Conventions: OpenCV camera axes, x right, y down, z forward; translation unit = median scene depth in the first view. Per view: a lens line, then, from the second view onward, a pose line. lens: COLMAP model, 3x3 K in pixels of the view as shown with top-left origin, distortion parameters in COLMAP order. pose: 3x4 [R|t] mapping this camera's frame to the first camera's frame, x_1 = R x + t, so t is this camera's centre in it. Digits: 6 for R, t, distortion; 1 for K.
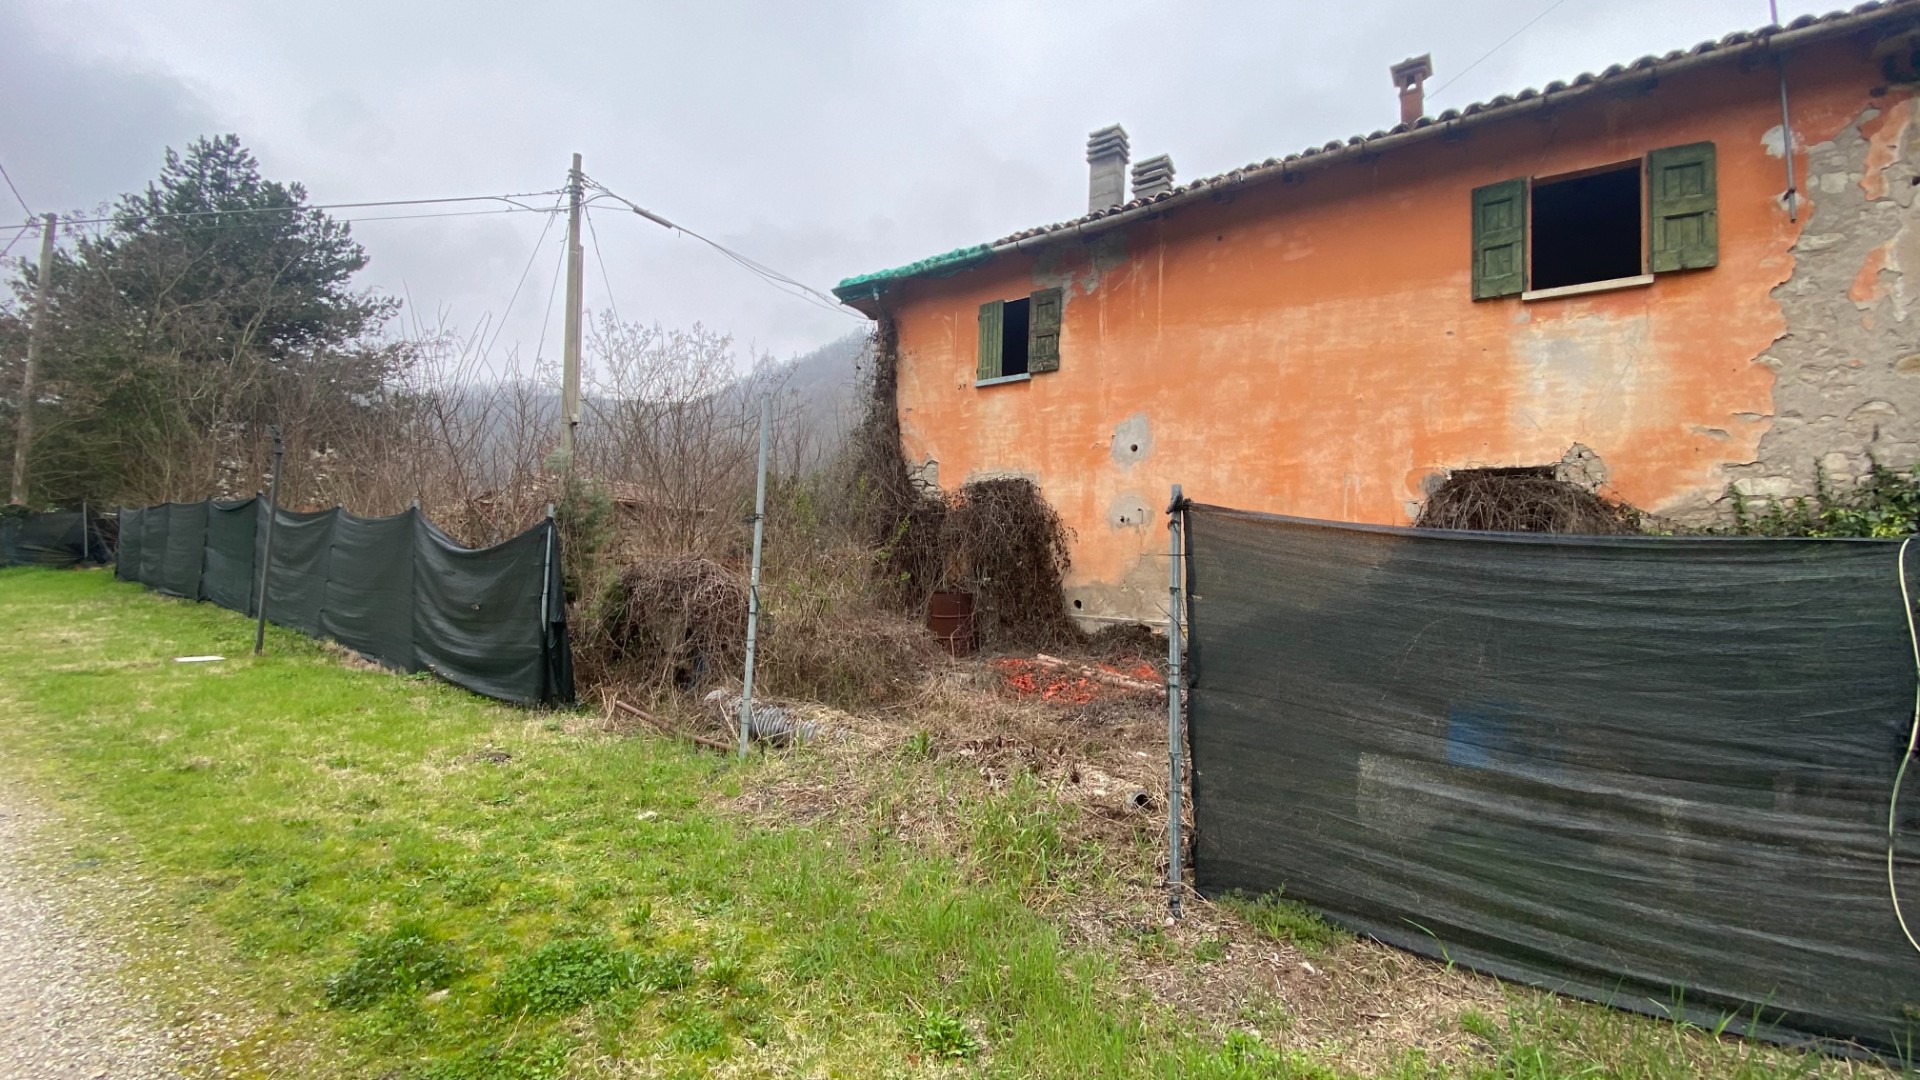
lens RADIAL K [[773.0, 0, 955.8], [0, 773.0, 546.5], [0, 0, 1]] dist [0.017449, -0.019666]
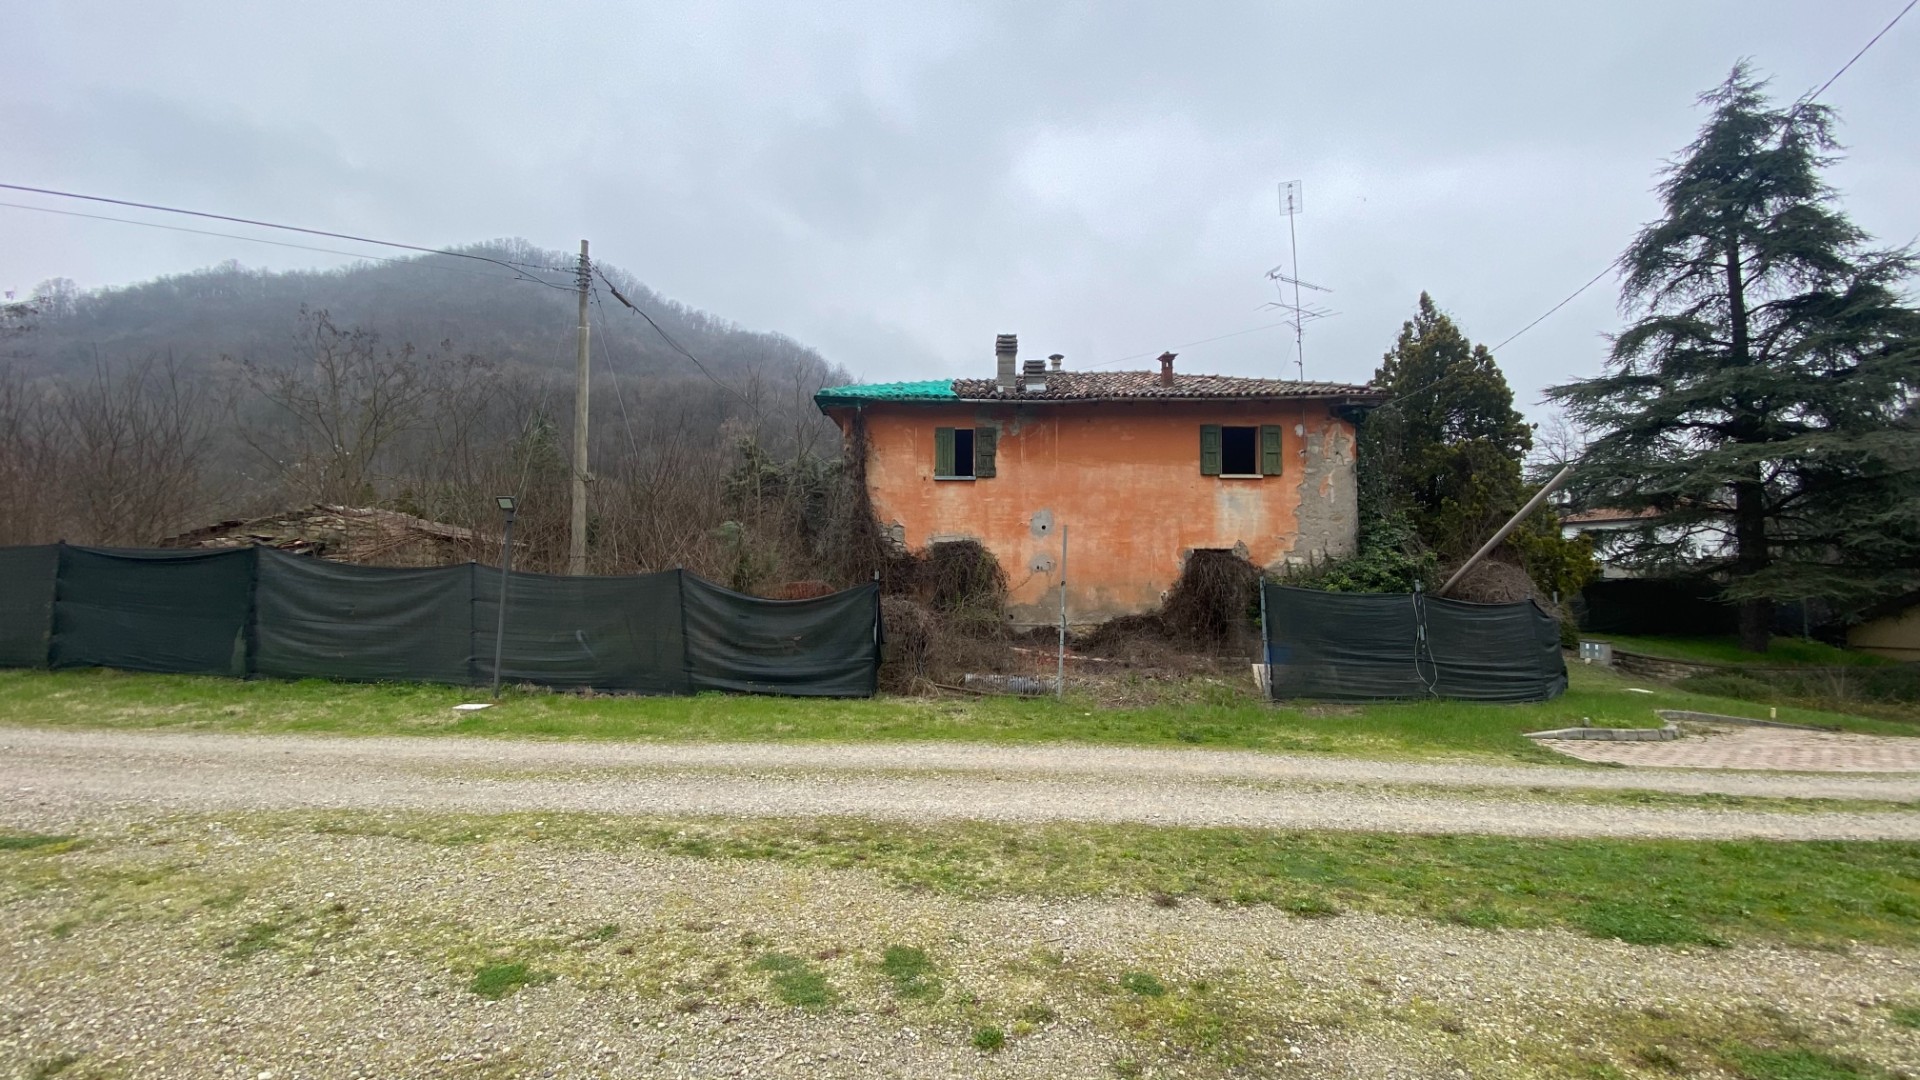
lens RADIAL K [[762.5, 0, 954.2], [0, 762.5, 547.2], [0, 0, 1]] dist [0.024200, -0.033268]
pose [[0.807716, 0.004212, 0.589557, -1.299741], [0.001334, 0.999959, -0.008972, -0.088997], [-0.589571, 0.008033, 0.807677, -0.395615]]
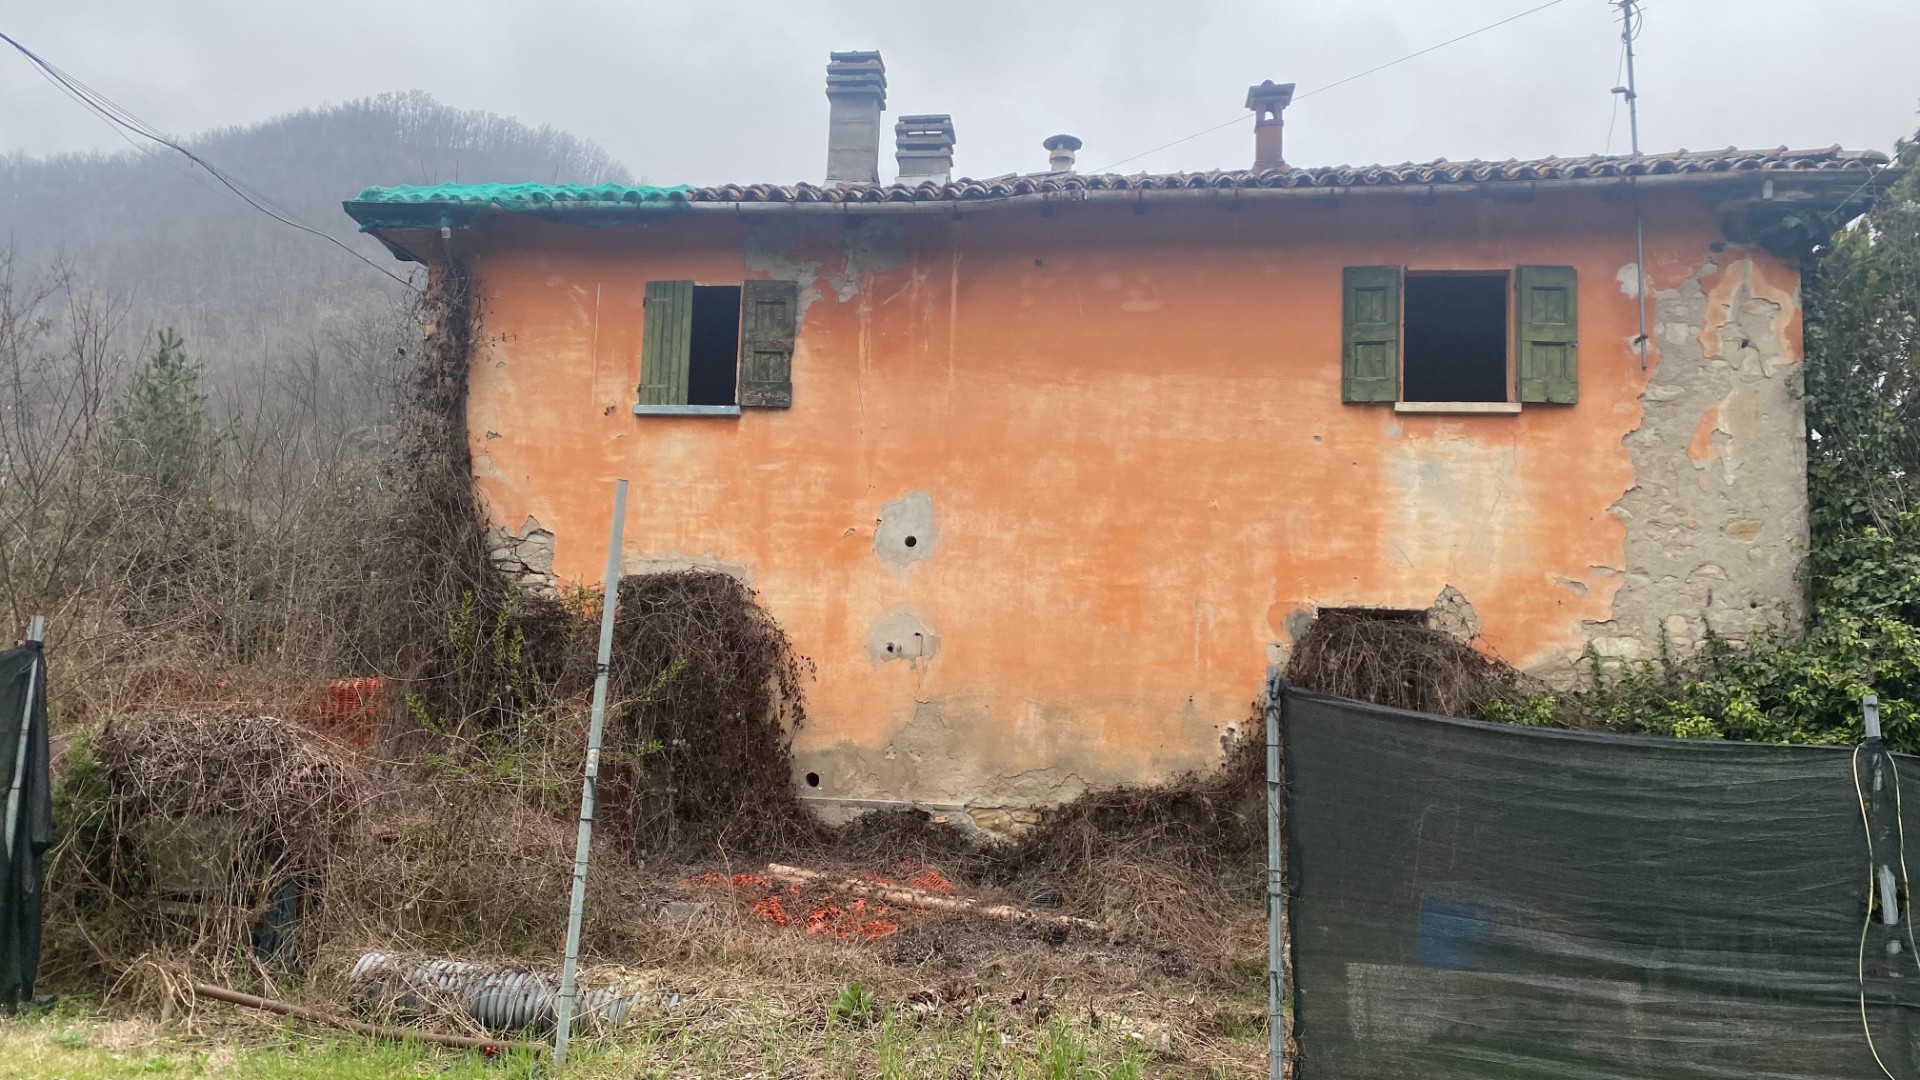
lens RADIAL K [[1454.4, 0, 948.6], [0, 1454.4, 544.2], [0, 0, 1]] dist [0.003043, -0.004792]
pose [[0.886419, 0.058176, 0.459214, -0.422298], [-0.026507, 0.996822, -0.075118, -0.042856], [-0.462125, 0.054414, 0.885144, -0.166497]]
